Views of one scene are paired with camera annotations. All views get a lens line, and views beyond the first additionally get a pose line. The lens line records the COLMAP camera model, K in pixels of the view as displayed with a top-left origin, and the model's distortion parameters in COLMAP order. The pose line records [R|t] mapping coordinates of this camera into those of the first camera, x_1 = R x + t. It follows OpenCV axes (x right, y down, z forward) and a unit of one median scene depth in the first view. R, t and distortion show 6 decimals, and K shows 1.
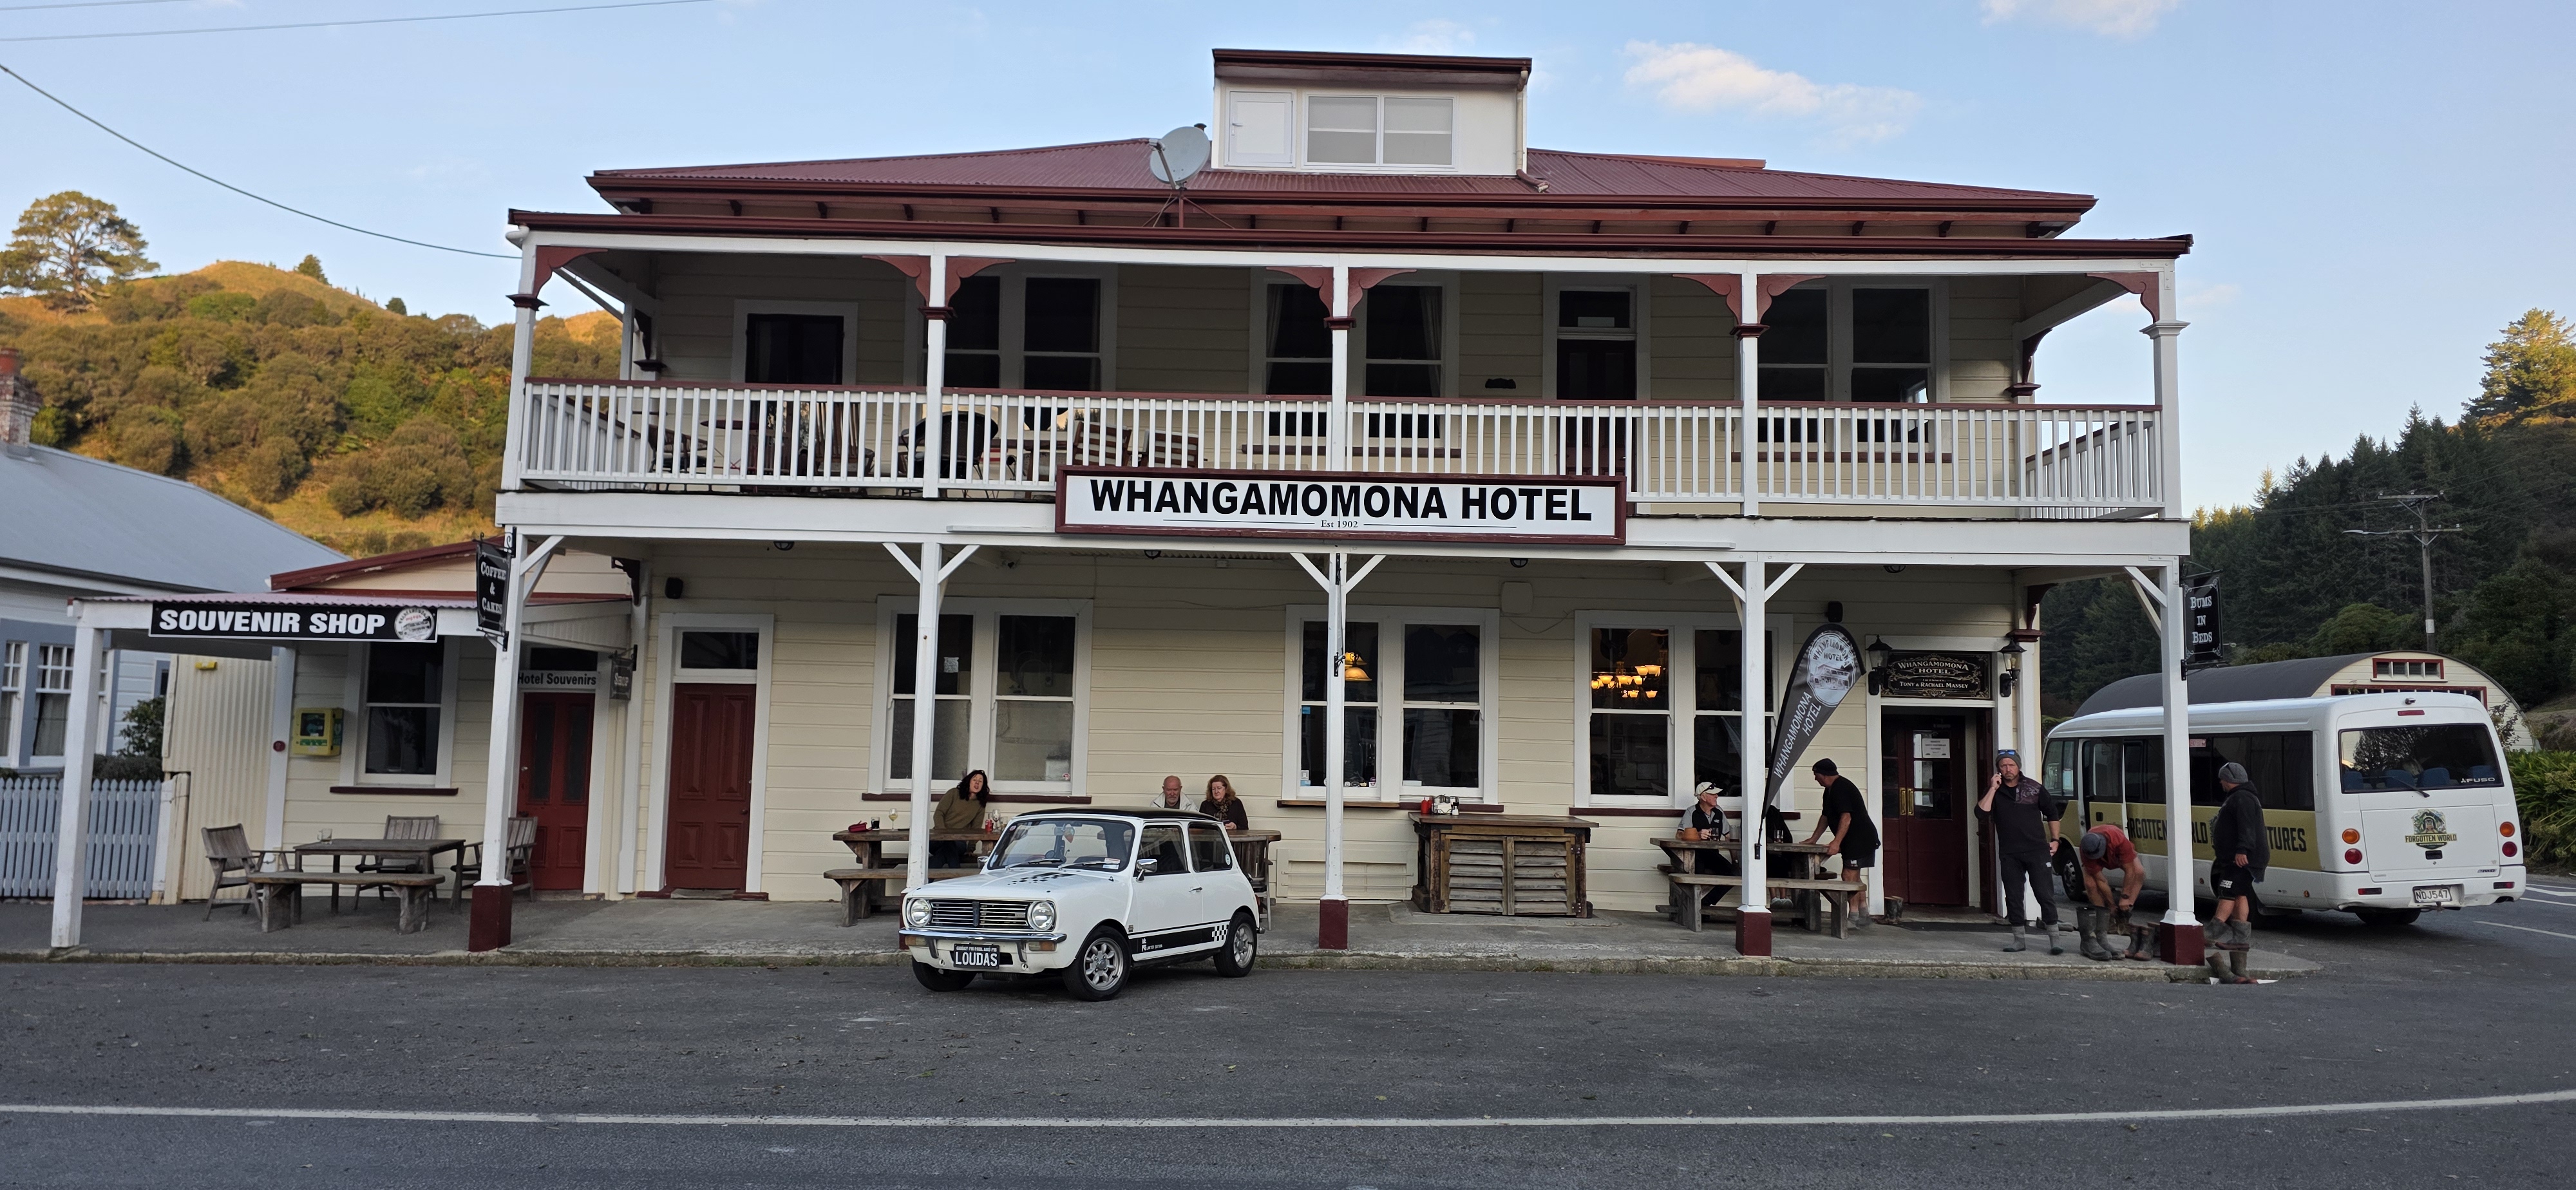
lens RADIAL K [[1780.7, 0, 1244.8], [0, 1780.7, 627.0], [0, 0, 1]] dist [0.135164, -0.195790]
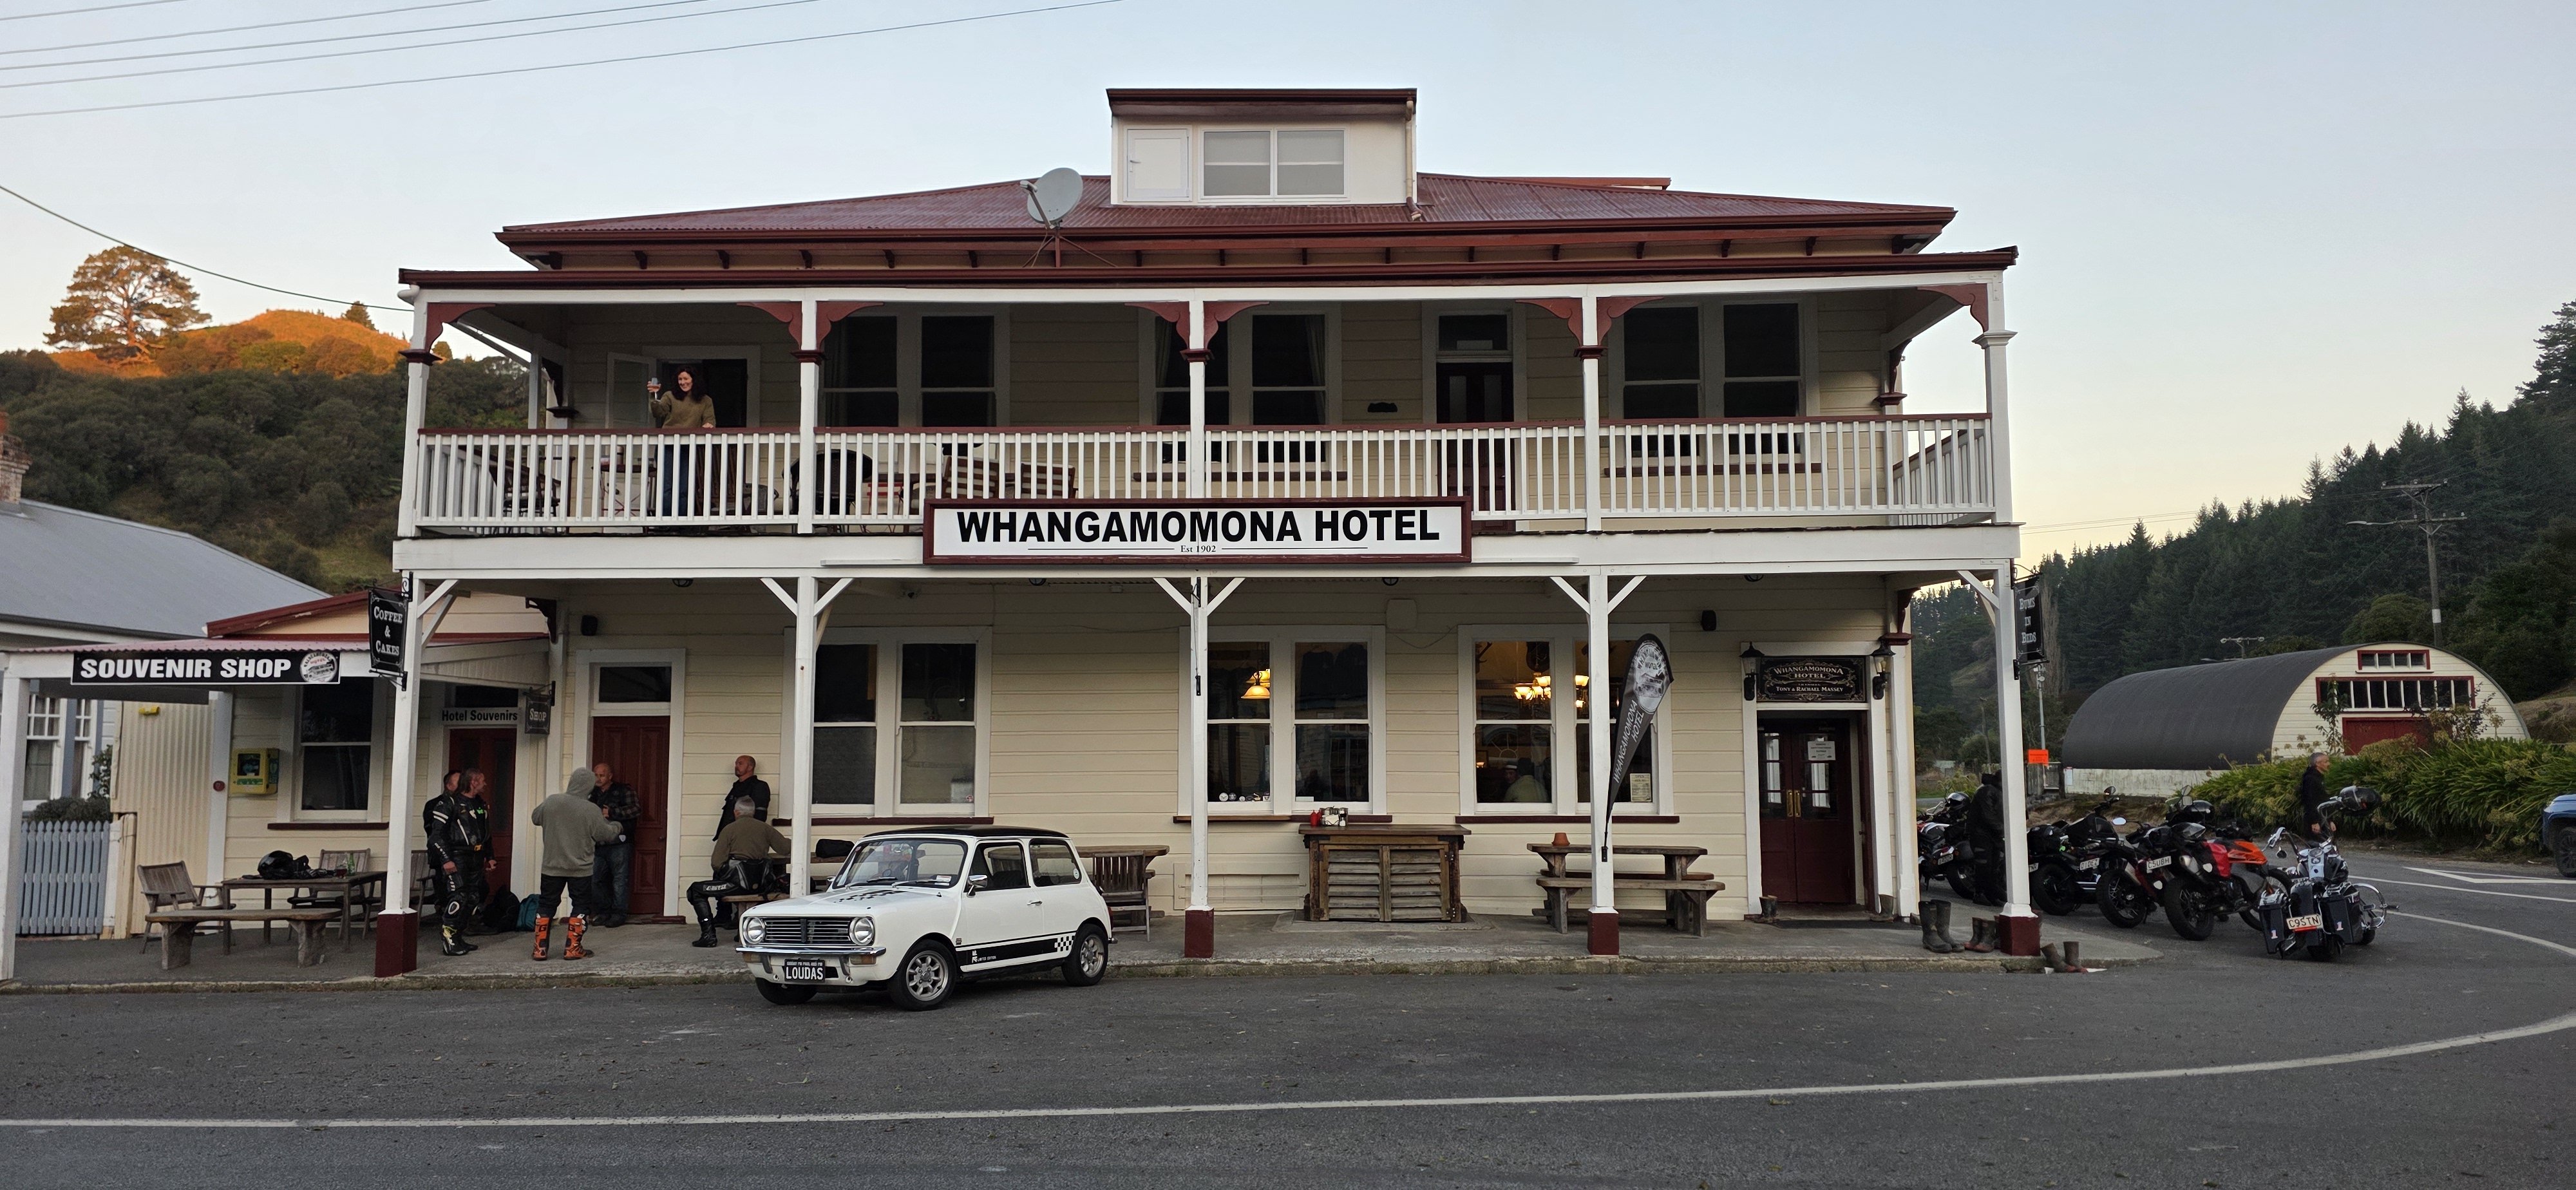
lens RADIAL K [[1797.4, 0, 1294.0], [0, 1797.4, 647.3], [0, 0, 1]] dist [0.131864, -0.180947]
pose [[0.999284, -0.024692, -0.028656, 0.136271], [0.024746, 0.999693, 0.001517, -0.000634], [0.028609, -0.002225, 0.999588, -0.046299]]
